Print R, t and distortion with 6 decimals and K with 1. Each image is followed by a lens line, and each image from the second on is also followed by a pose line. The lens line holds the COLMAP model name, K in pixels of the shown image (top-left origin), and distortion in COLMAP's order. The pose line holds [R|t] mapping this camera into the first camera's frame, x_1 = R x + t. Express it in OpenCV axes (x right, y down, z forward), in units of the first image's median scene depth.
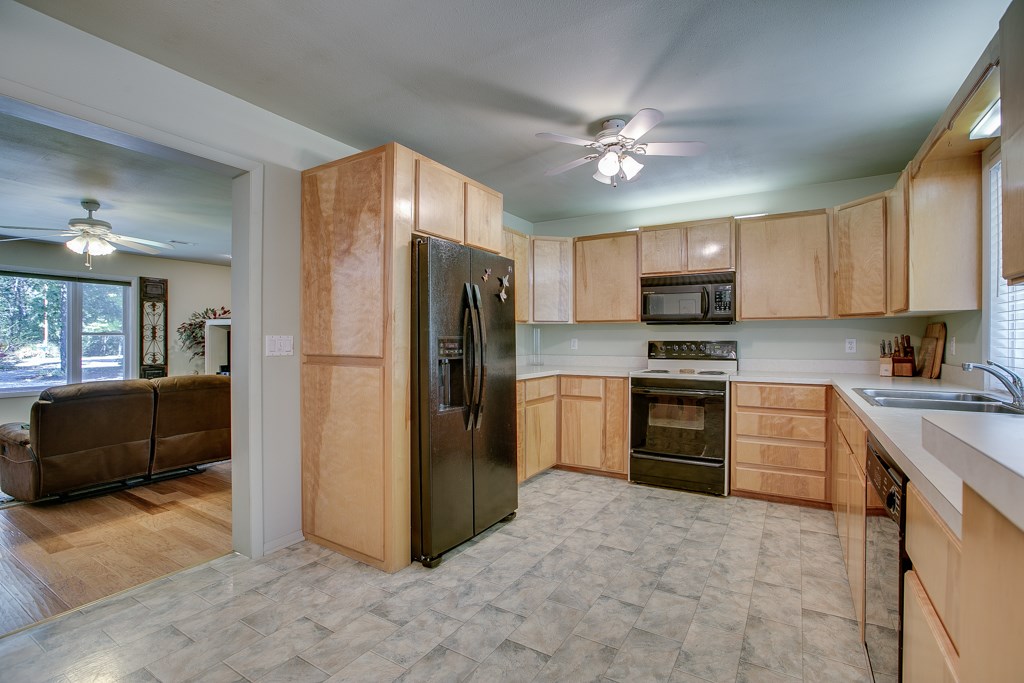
lens RADIAL K [[473.2, 0, 511.4], [0, 473.2, 343.7], [0, 0, 1]] dist [-0.050301, 0.017495]
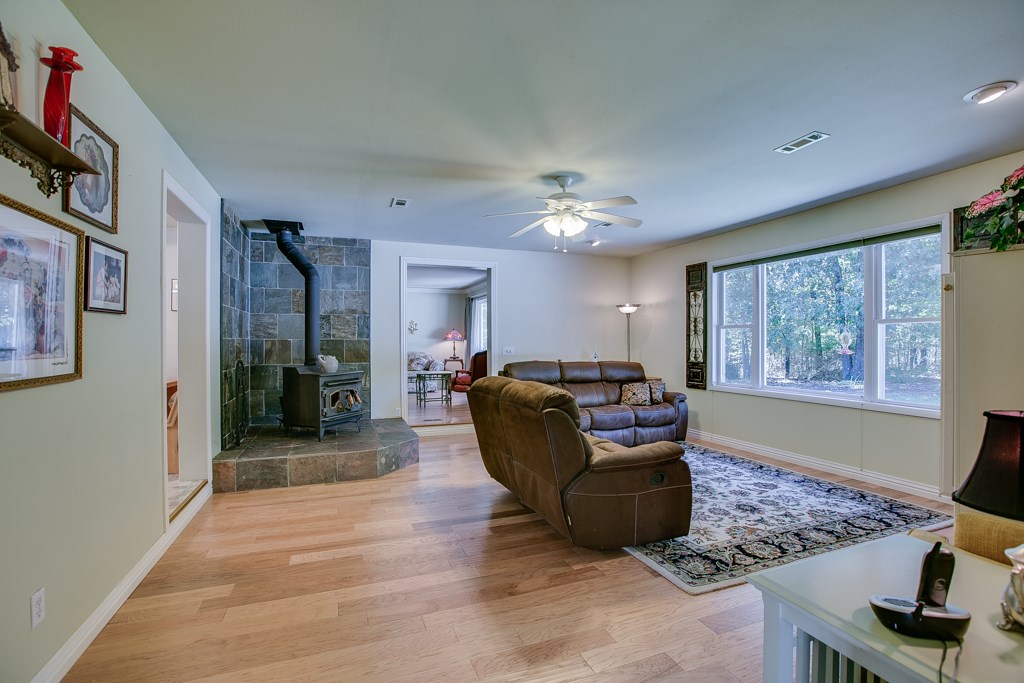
lens RADIAL K [[473.2, 0, 512.7], [0, 473.2, 340.7], [0, 0, 1]] dist [-0.050301, 0.017495]
pose [[-0.605572, -0.001174, -0.795790, -0.165337], [0.002503, 0.999991, -0.003380, 0.014608], [0.795787, -0.004039, -0.605564, 1.812959]]
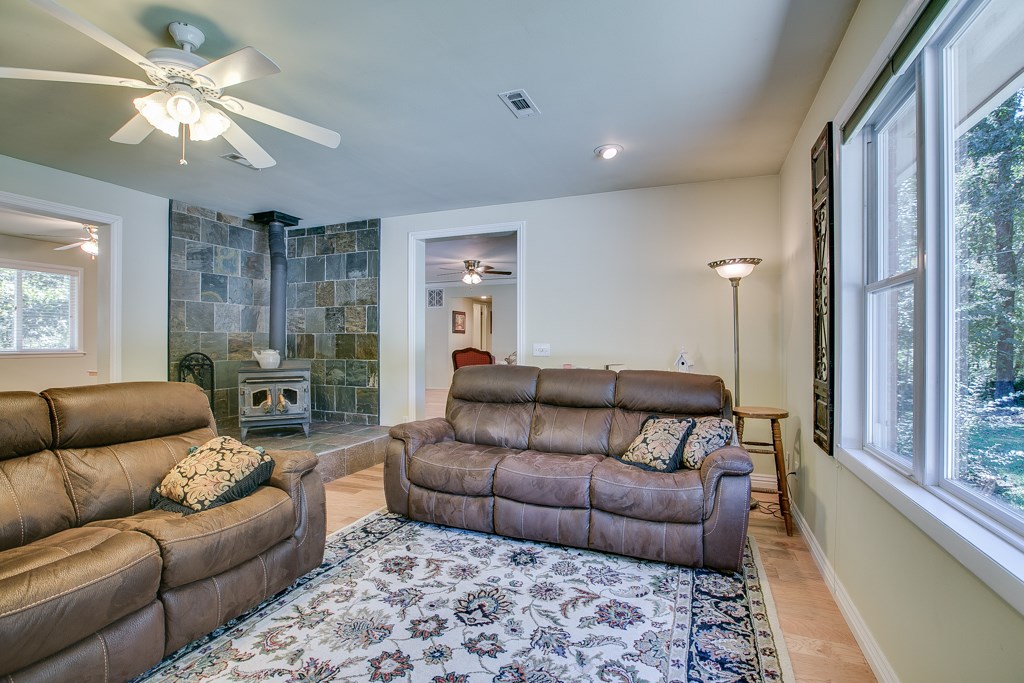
lens RADIAL K [[473.2, 0, 512.3], [0, 473.2, 341.9], [0, 0, 1]] dist [-0.050301, 0.017495]
pose [[-0.985520, -0.002838, -0.169535, -1.246938], [-0.002355, 0.999993, -0.003051, 0.031303], [0.169542, -0.002607, -0.985519, 1.886519]]
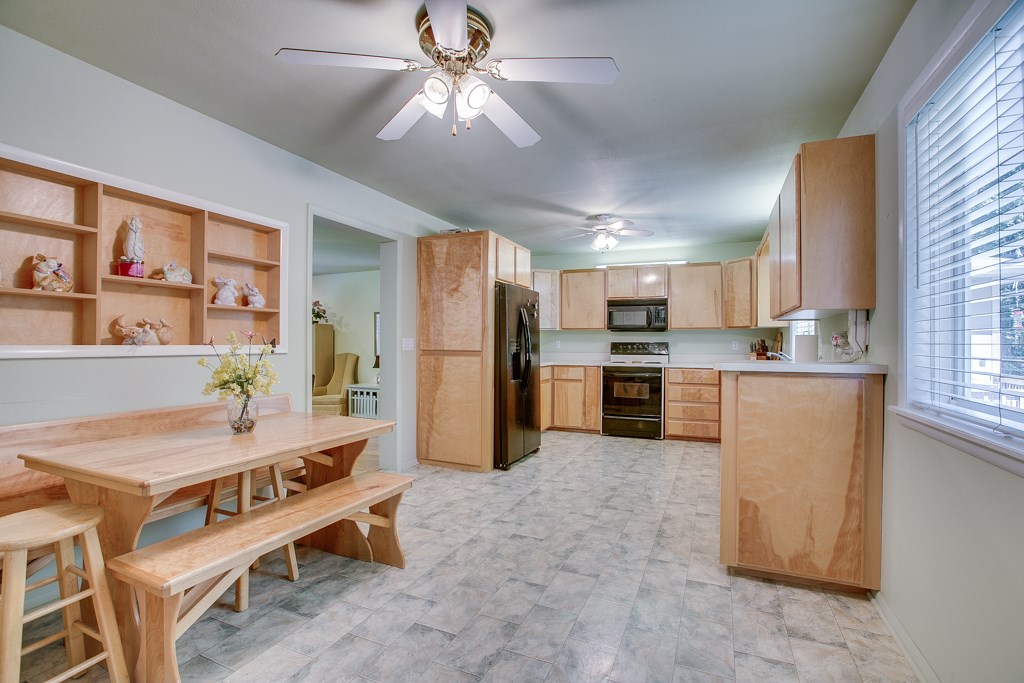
lens RADIAL K [[473.2, 0, 514.9], [0, 473.2, 344.6], [0, 0, 1]] dist [-0.050301, 0.017495]
pose [[0.989993, 0.002141, 0.141097, -0.288867], [-0.002014, 0.999997, -0.001043, 0.004911], [-0.141099, 0.000749, 0.989995, -0.565802]]
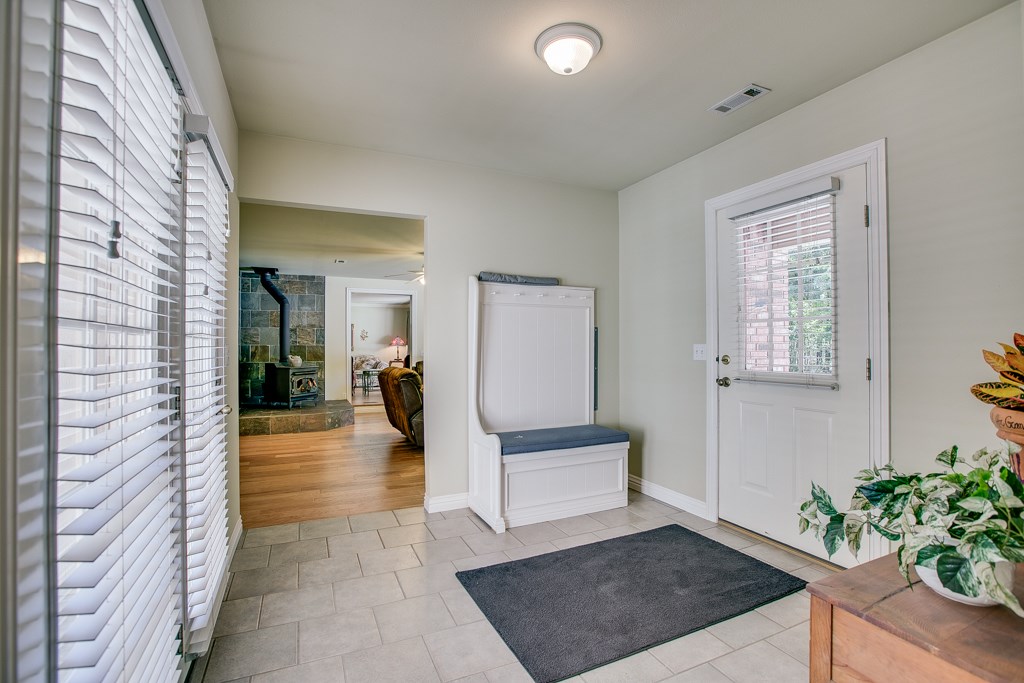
lens RADIAL K [[473.2, 0, 506.5], [0, 473.2, 342.4], [0, 0, 1]] dist [-0.050301, 0.017495]
pose [[-0.564378, -0.006024, -0.825495, 0.233378], [0.003114, 0.999951, -0.009426, 0.014546], [0.825511, -0.007891, -0.564331, 2.462777]]
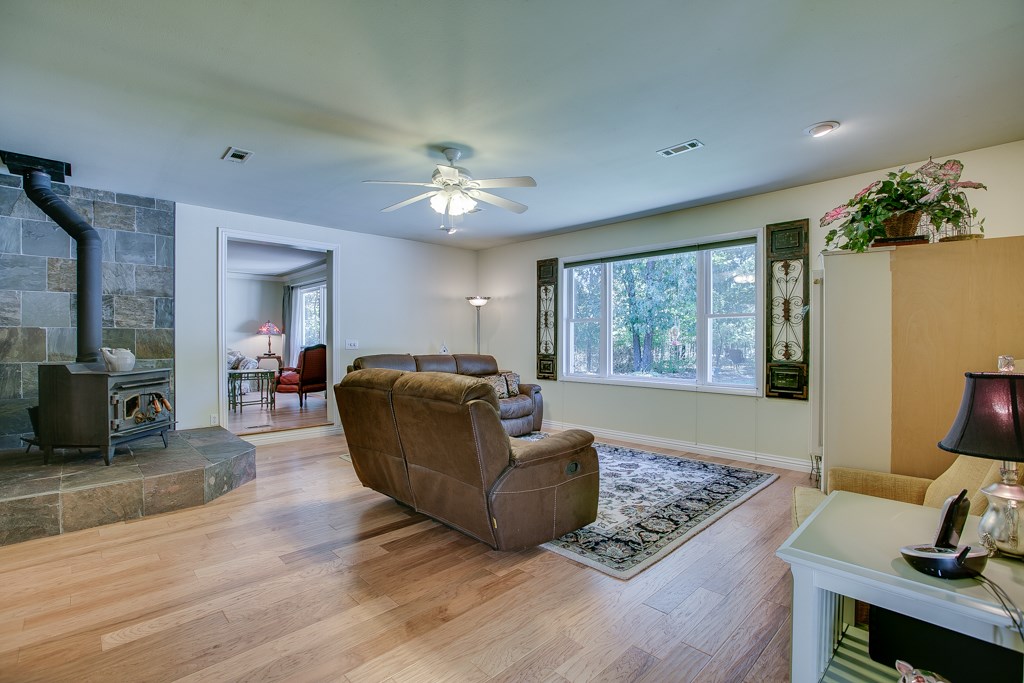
lens RADIAL K [[473.2, 0, 518.2], [0, 473.2, 339.6], [0, 0, 1]] dist [-0.050301, 0.017495]
pose [[-0.239447, -0.000536, -0.970909, -0.169060], [0.000951, 0.999999, -0.000787, 0.032922], [0.970909, -0.001111, -0.239446, 1.649883]]
